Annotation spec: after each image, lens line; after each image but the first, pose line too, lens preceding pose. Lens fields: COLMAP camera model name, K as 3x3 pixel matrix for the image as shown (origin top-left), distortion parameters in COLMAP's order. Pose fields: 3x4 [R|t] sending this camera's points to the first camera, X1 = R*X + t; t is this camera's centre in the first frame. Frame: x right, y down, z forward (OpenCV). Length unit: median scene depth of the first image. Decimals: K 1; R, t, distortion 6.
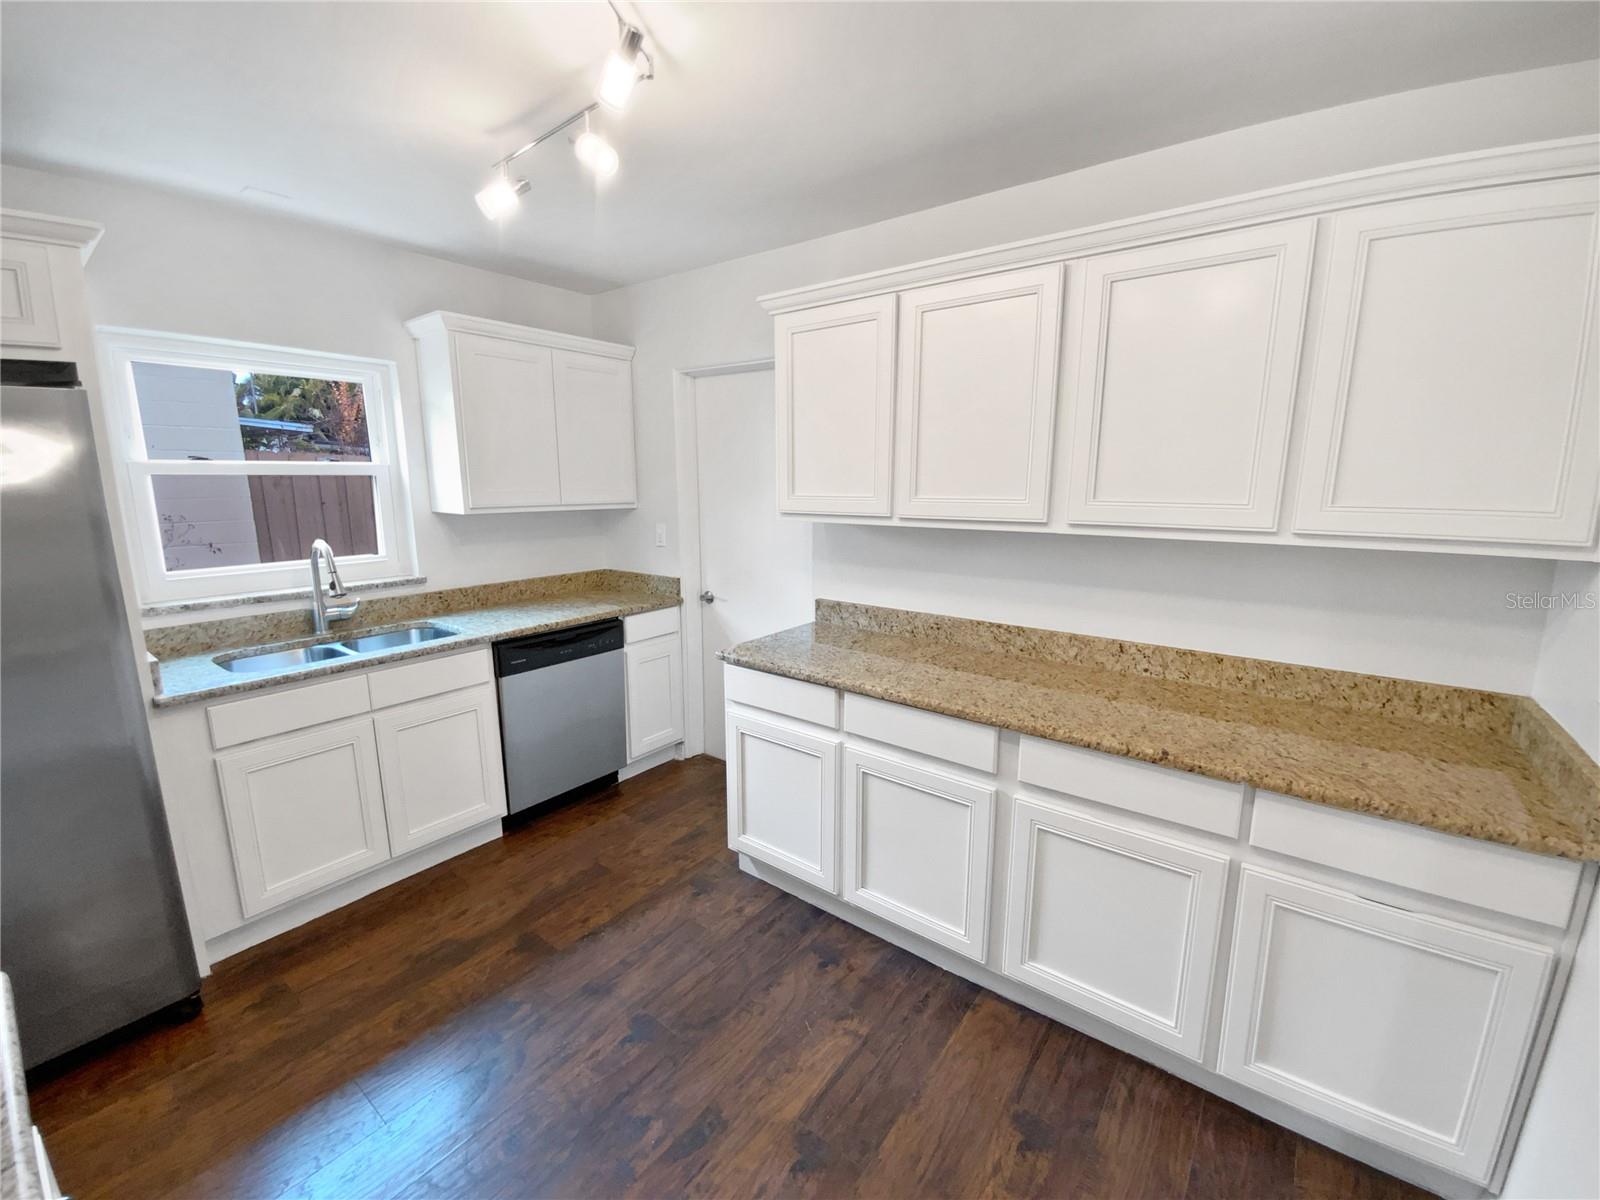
lens RADIAL K [[654.9, 0, 807.5], [0, 654.9, 601.7], [0, 0, 1]] dist [0.002723, -0.005636]
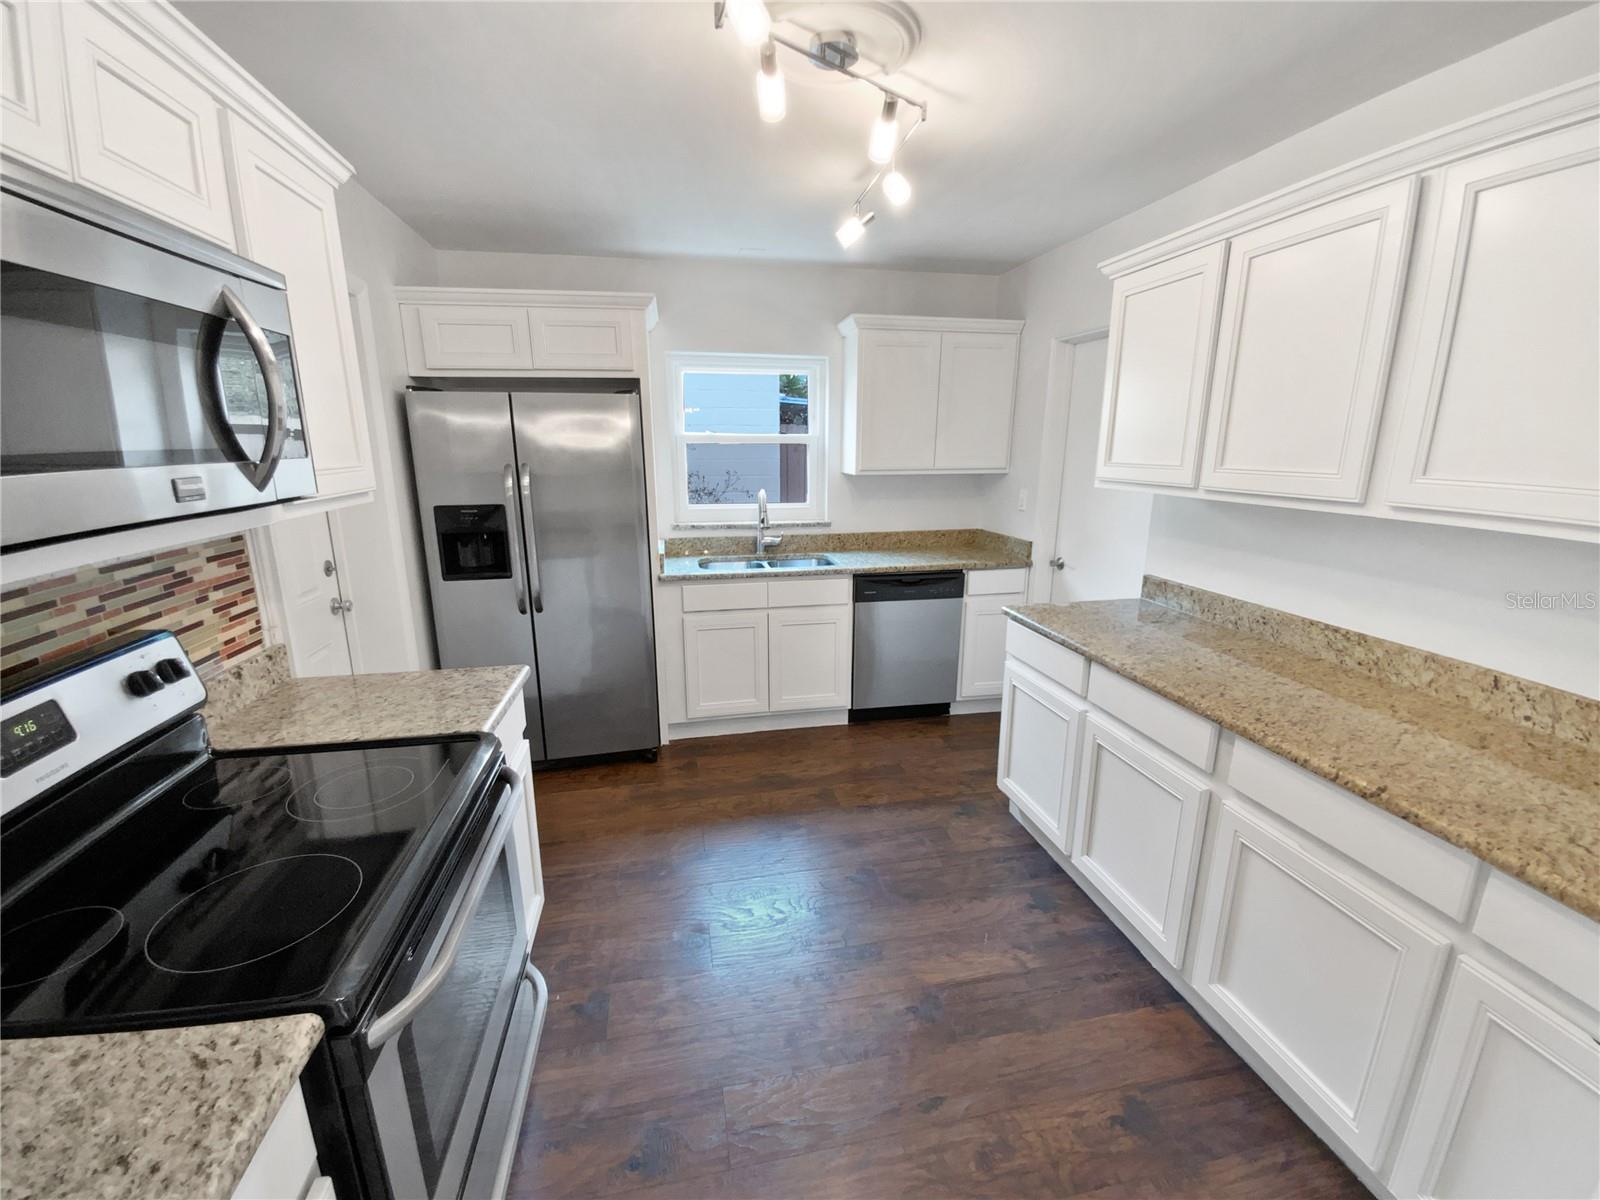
lens RADIAL K [[654.9, 0, 796.4], [0, 654.9, 602.1], [0, 0, 1]] dist [0.002723, -0.005636]
pose [[0.747400, 0.154575, -0.646142, 0.343621], [-0.122048, 0.987951, 0.095169, 0.008152], [0.653068, 0.007731, 0.757260, -0.064474]]
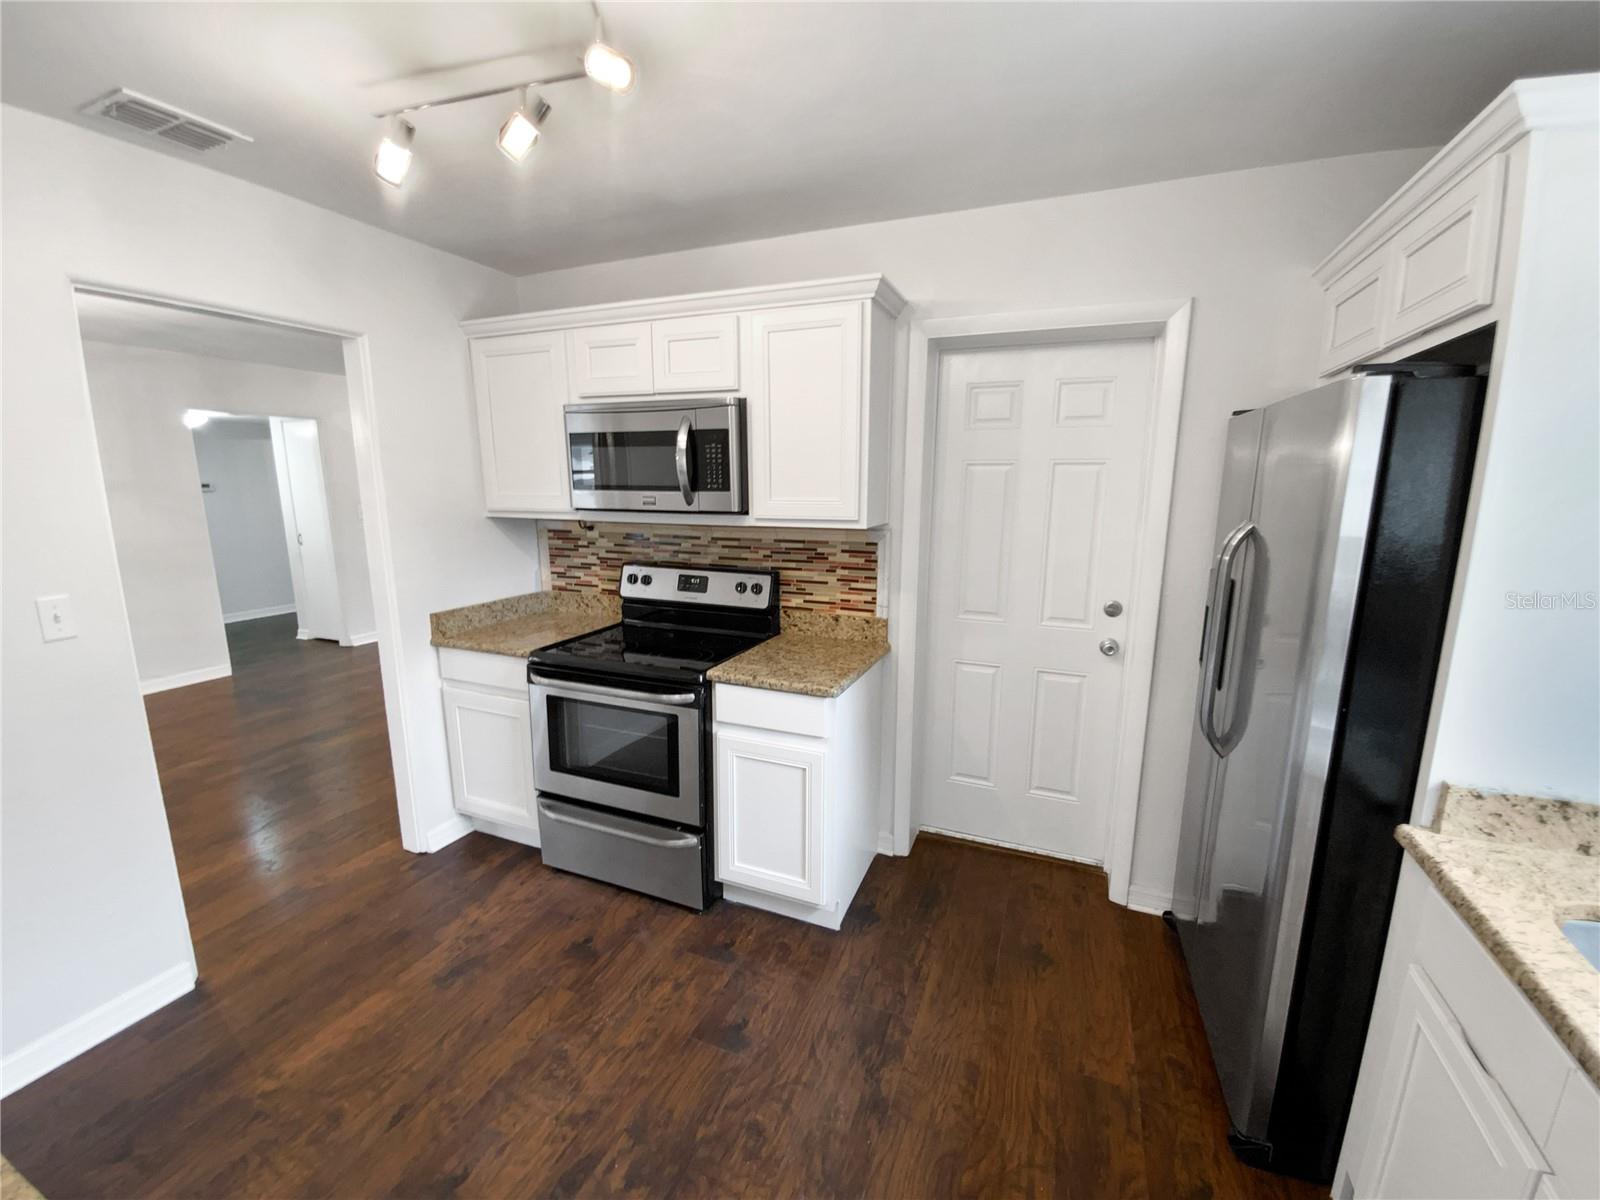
lens RADIAL K [[654.9, 0, 807.1], [0, 654.9, 607.4], [0, 0, 1]] dist [0.002723, -0.005636]
pose [[-0.968547, 0.041362, -0.245370, -0.218090], [-0.051571, 0.931310, 0.360559, -0.230760], [0.243429, 0.361872, -0.899884, 1.169373]]
